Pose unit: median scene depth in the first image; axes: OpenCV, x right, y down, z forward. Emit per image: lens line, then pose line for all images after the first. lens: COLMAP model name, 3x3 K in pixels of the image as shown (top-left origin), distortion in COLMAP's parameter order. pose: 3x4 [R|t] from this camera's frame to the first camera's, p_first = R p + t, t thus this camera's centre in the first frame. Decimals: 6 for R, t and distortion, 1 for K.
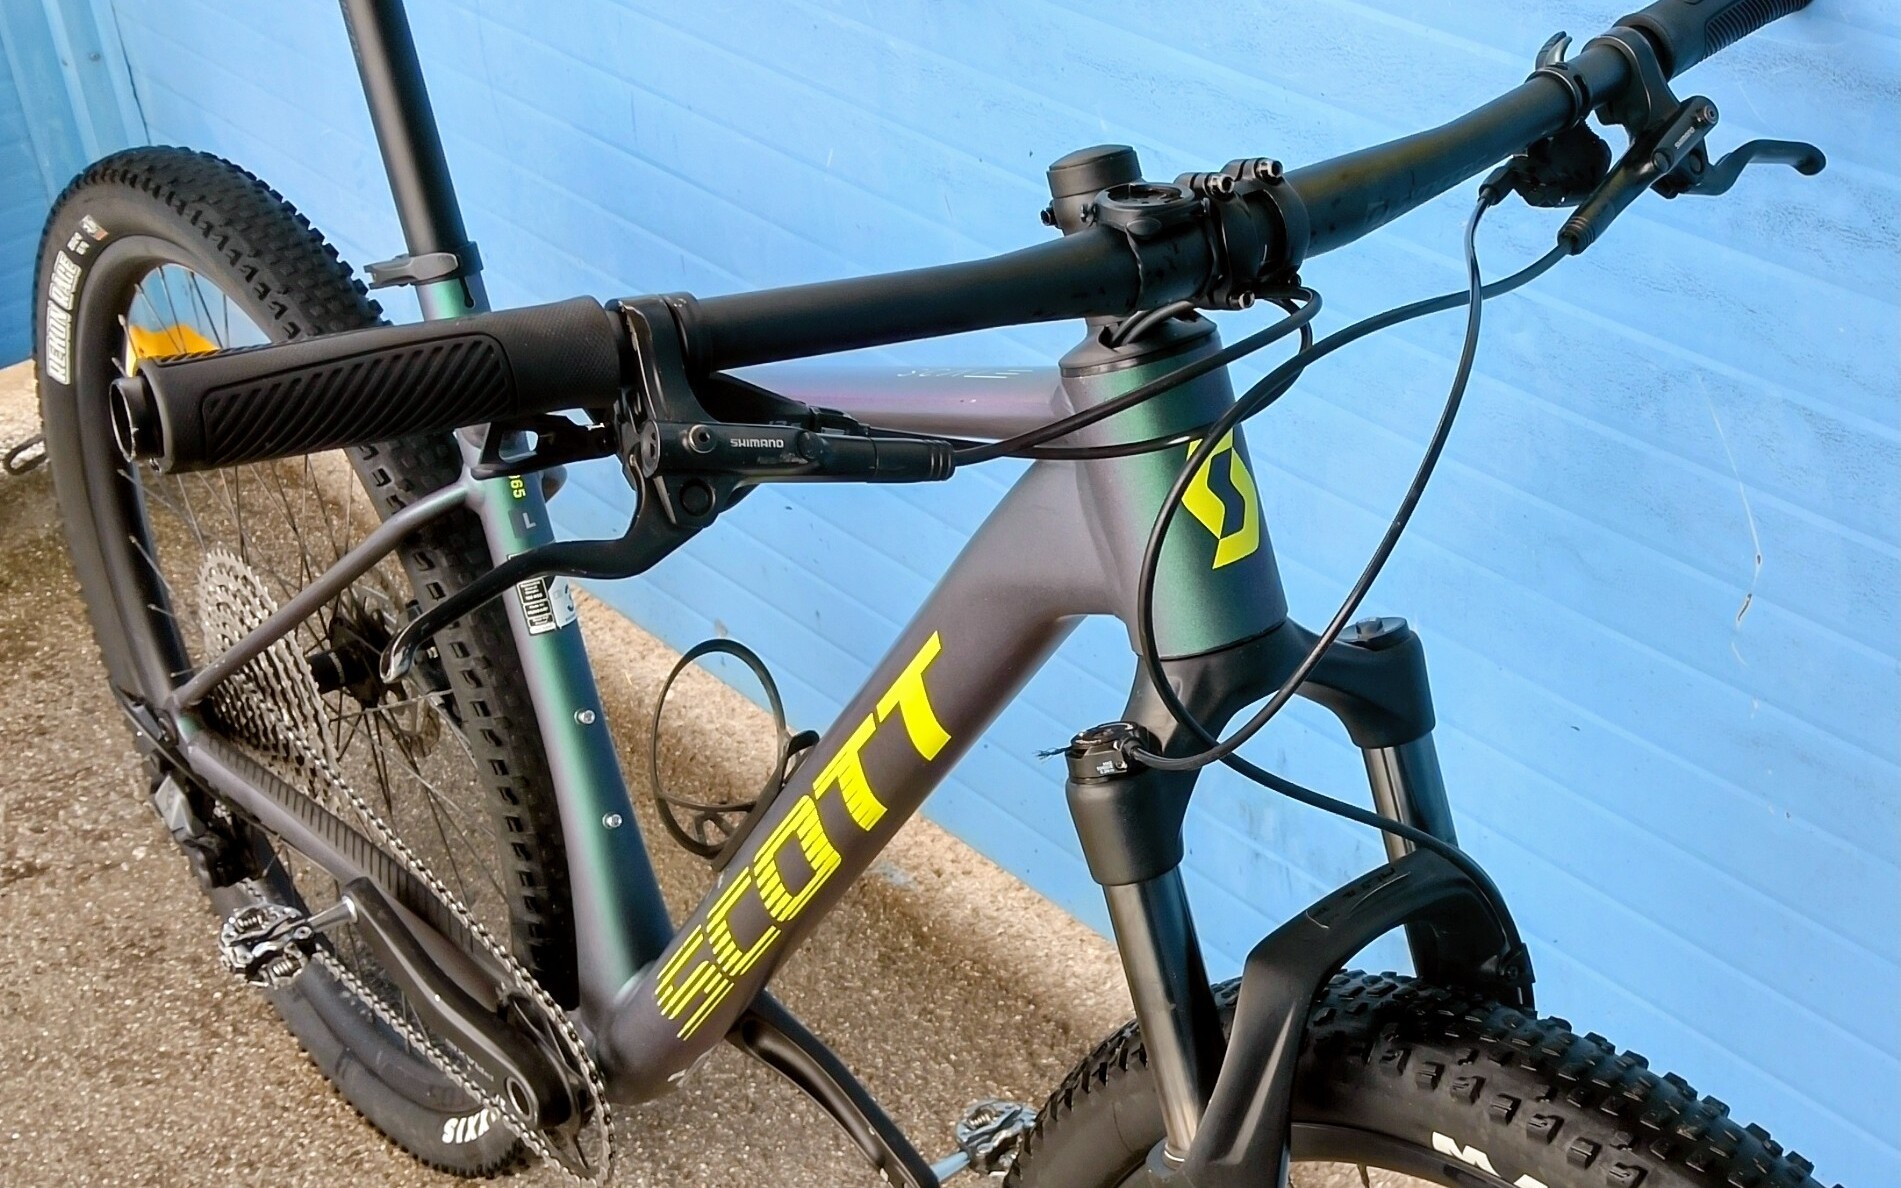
lens RADIAL K [[1628.4, 0, 950.5], [0, 1628.4, 594.0], [0, 0, 1]] dist [0.094281, -0.134484]
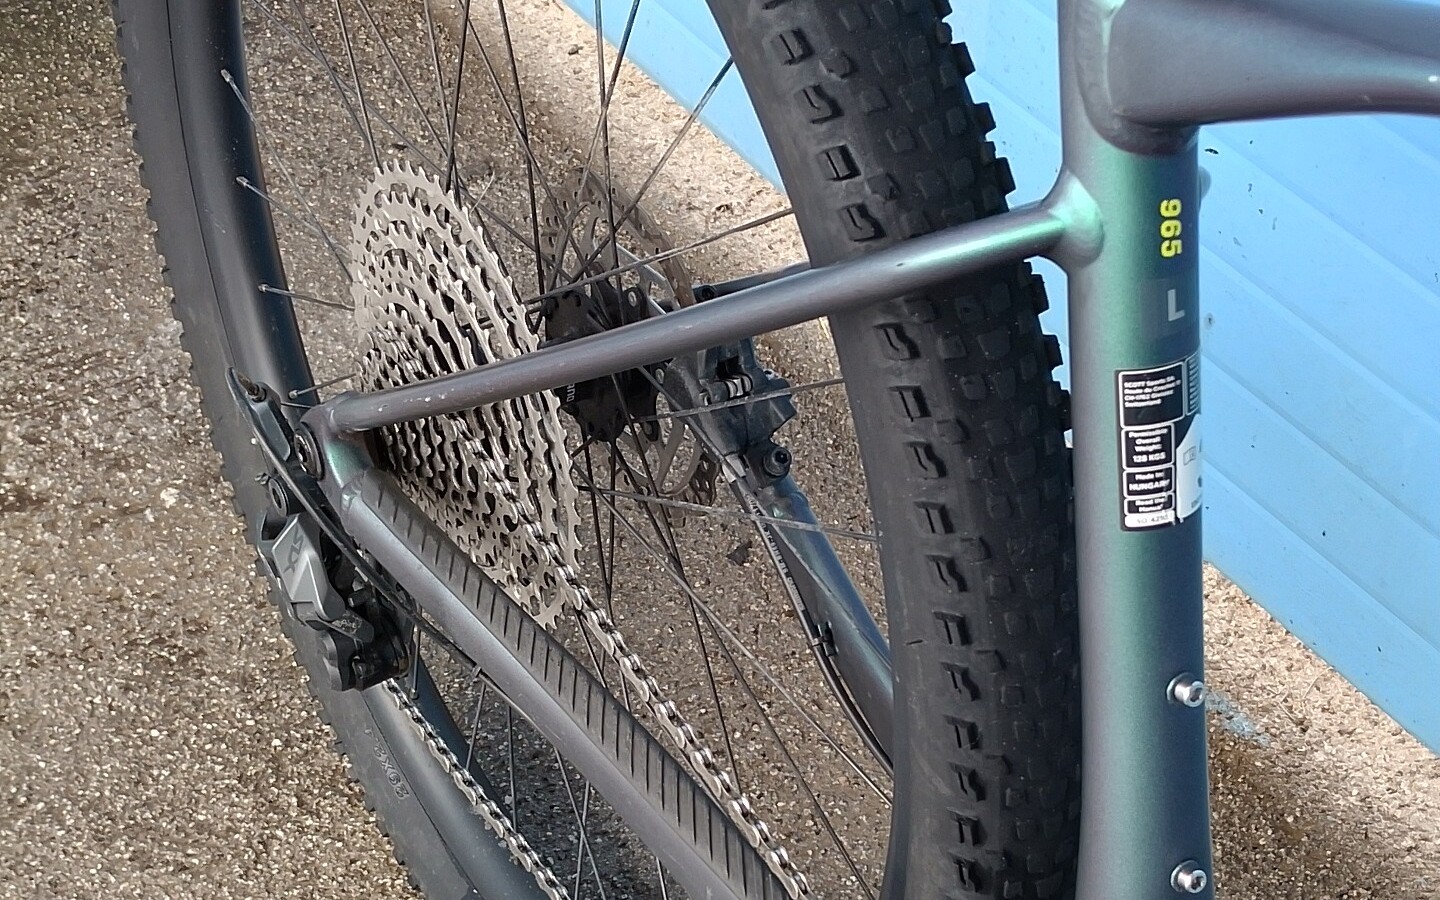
lens RADIAL K [[1845.6, 0, 720.0], [0, 1845.6, 450.0], [0, 0, 1]] dist [0.207725, -0.514661]
pose [[0.982910, 0.156520, -0.096899, -0.195090], [-0.135612, 0.971616, 0.193835, -0.056731], [0.124488, -0.177382, 0.976237, 0.261765]]
